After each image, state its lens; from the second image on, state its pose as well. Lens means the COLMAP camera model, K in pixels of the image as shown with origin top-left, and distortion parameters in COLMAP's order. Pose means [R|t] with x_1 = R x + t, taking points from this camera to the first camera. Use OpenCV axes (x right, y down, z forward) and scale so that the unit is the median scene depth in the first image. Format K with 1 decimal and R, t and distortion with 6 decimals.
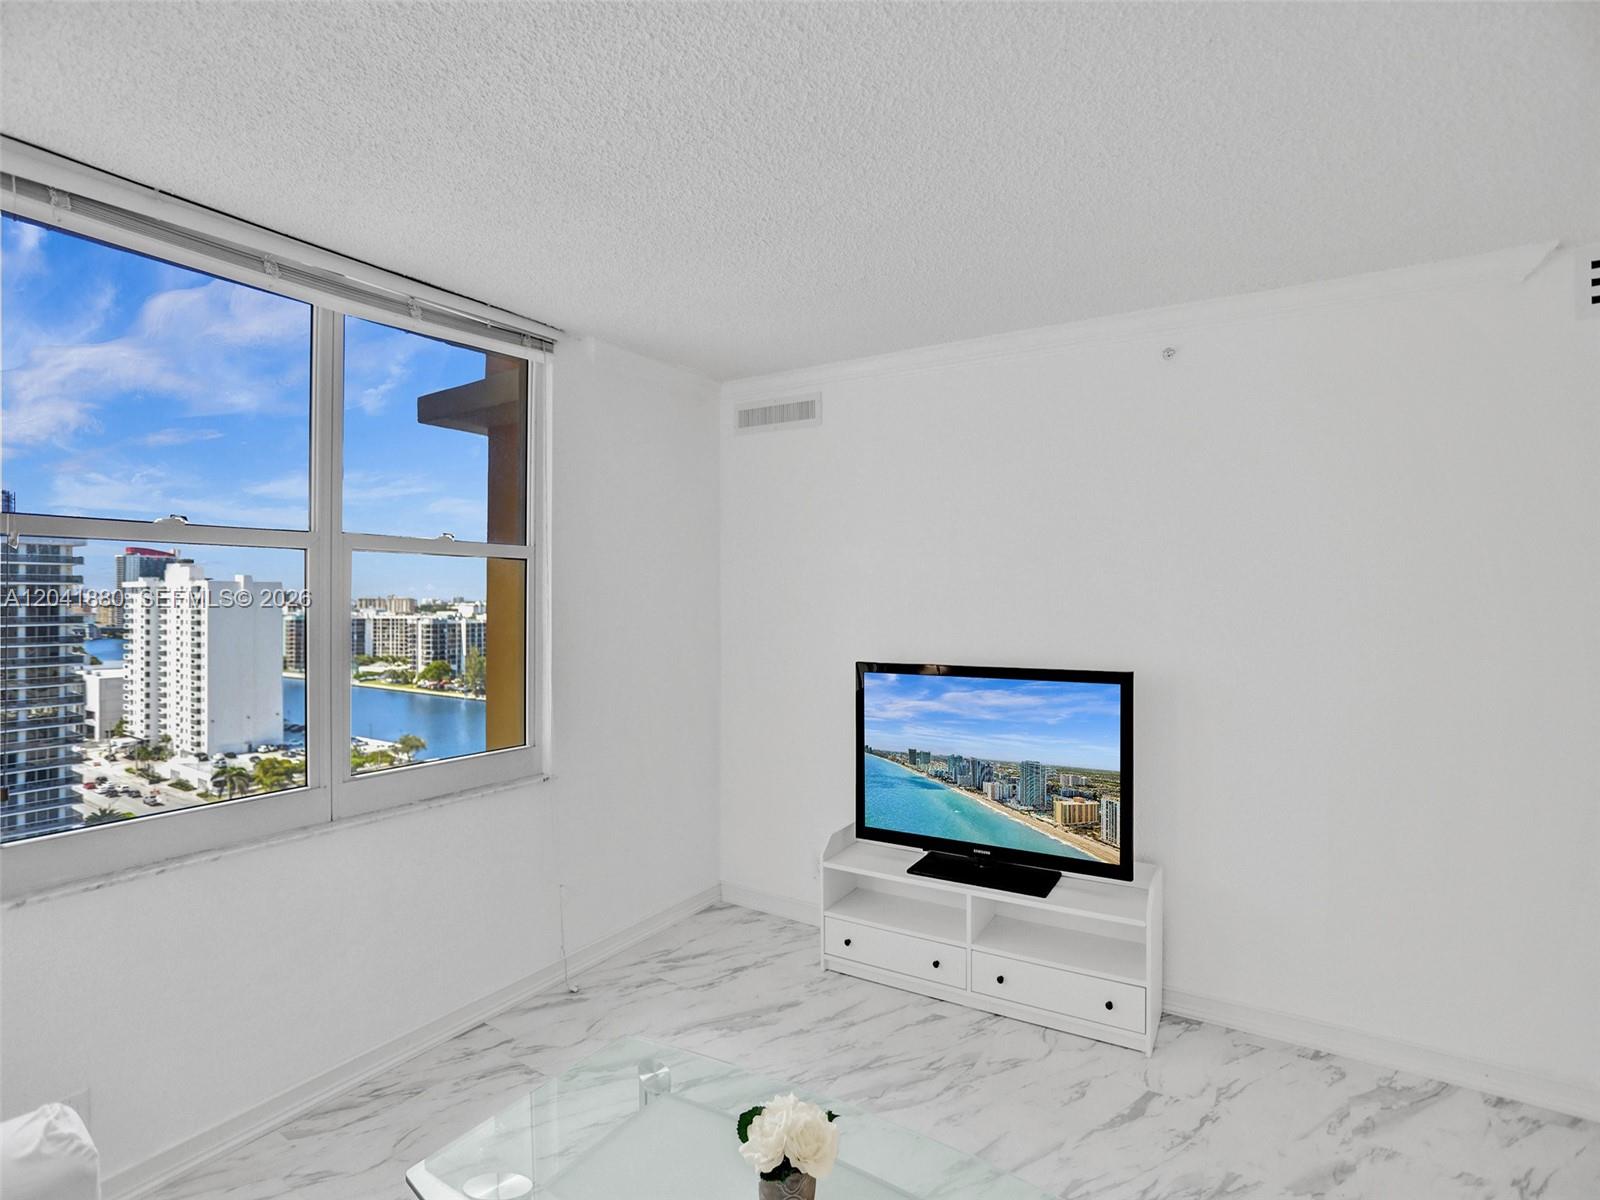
lens RADIAL K [[786.2, 0, 793.5], [0, 786.2, 603.1], [0, 0, 1]] dist [-0.059012, 0.027283]
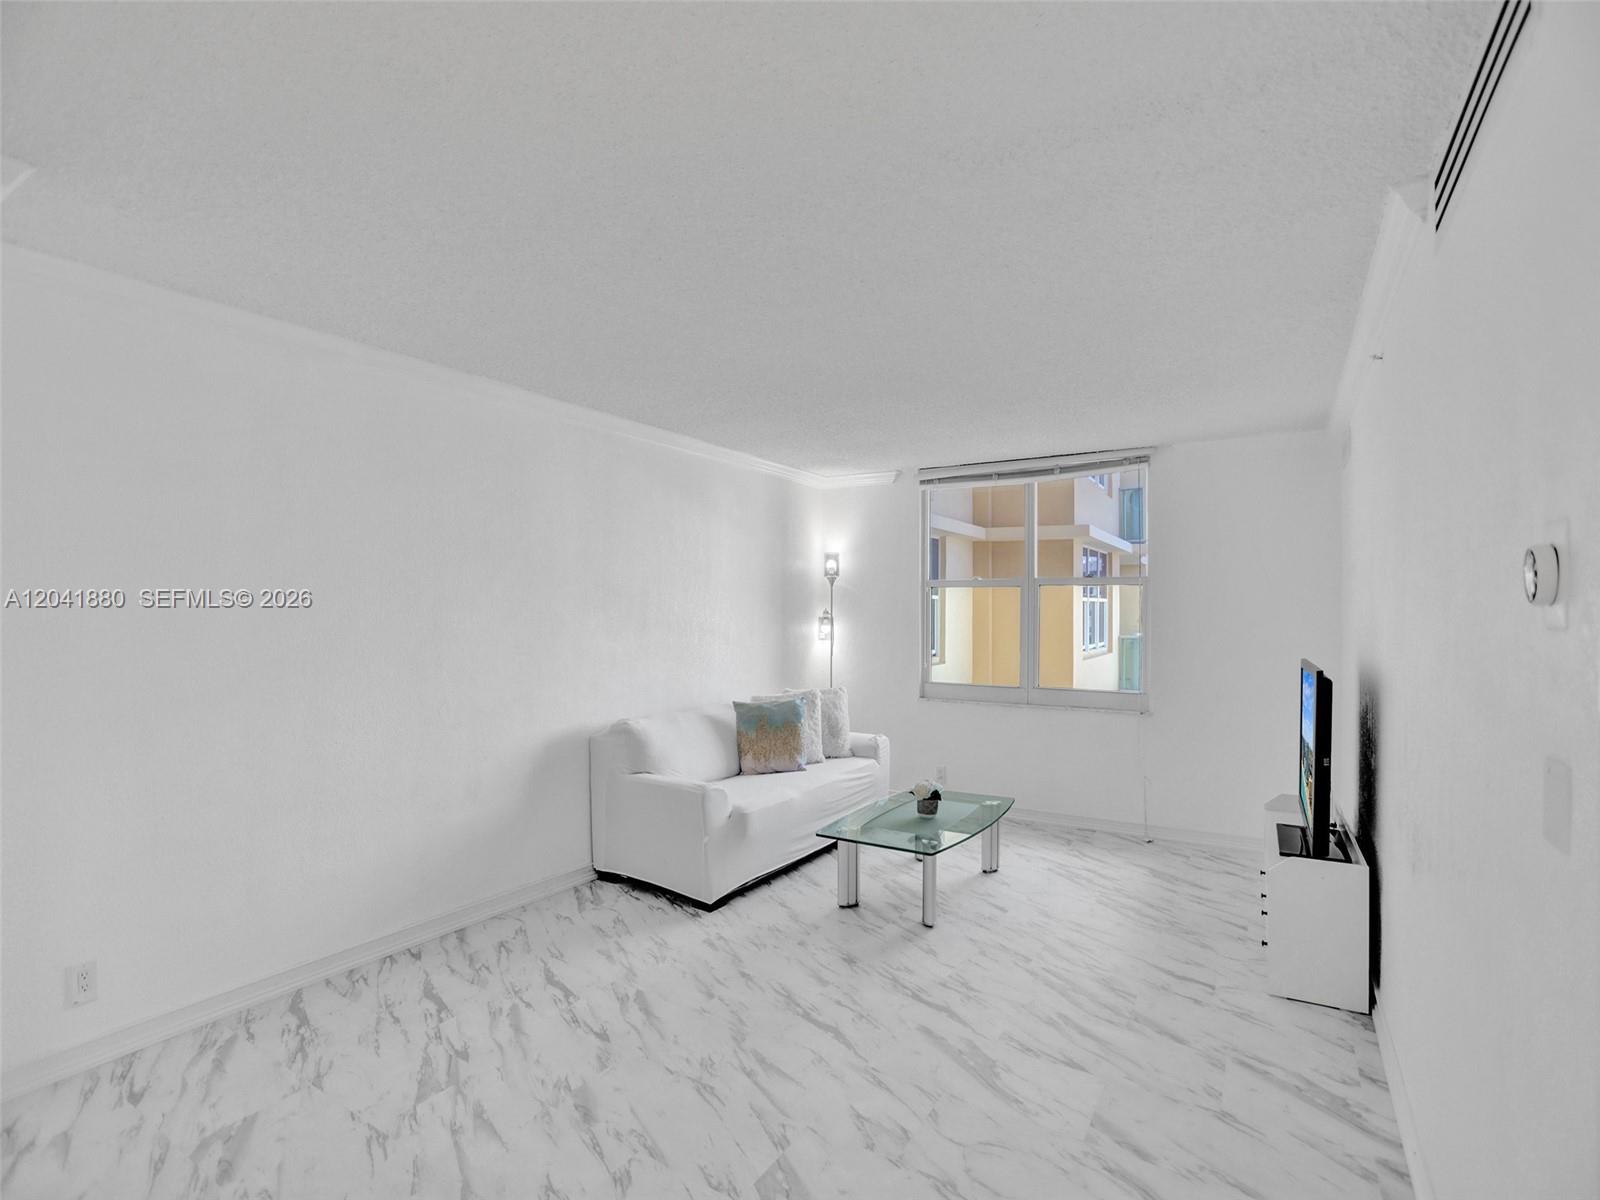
lens RADIAL K [[783.8, 0, 791.6], [0, 783.8, 598.9], [0, 0, 1]] dist [-0.065594, 0.026532]
pose [[0.008912, -0.012005, -0.999888, 1.439406], [-0.006061, 0.999909, -0.012060, 0.004218], [0.999942, 0.006168, 0.008838, 0.226299]]
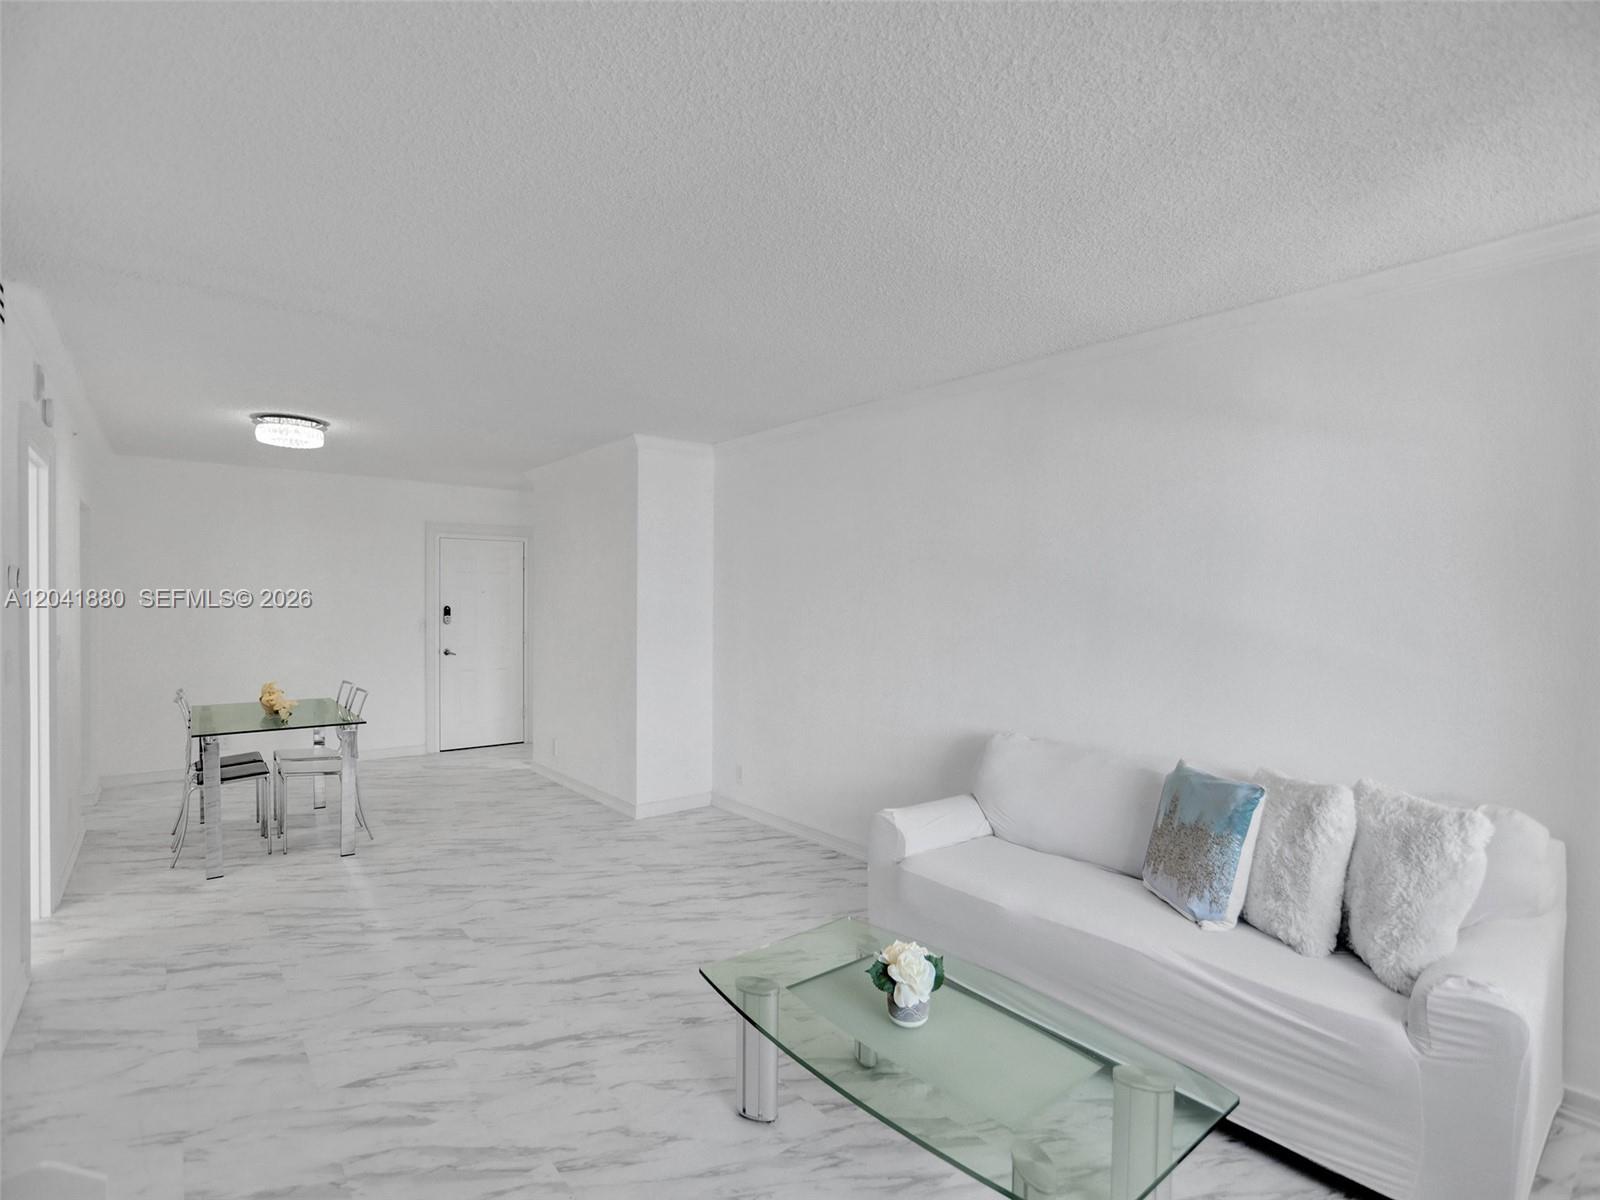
lens RADIAL K [[783.8, 0, 791.6], [0, 783.8, 598.9], [0, 0, 1]] dist [-0.065594, 0.026532]
pose [[-0.950333, -0.001129, 0.311234, -0.120221], [-0.001546, 0.999998, -0.001092, 0.012003], [-0.311232, -0.001518, -0.950333, 1.181415]]
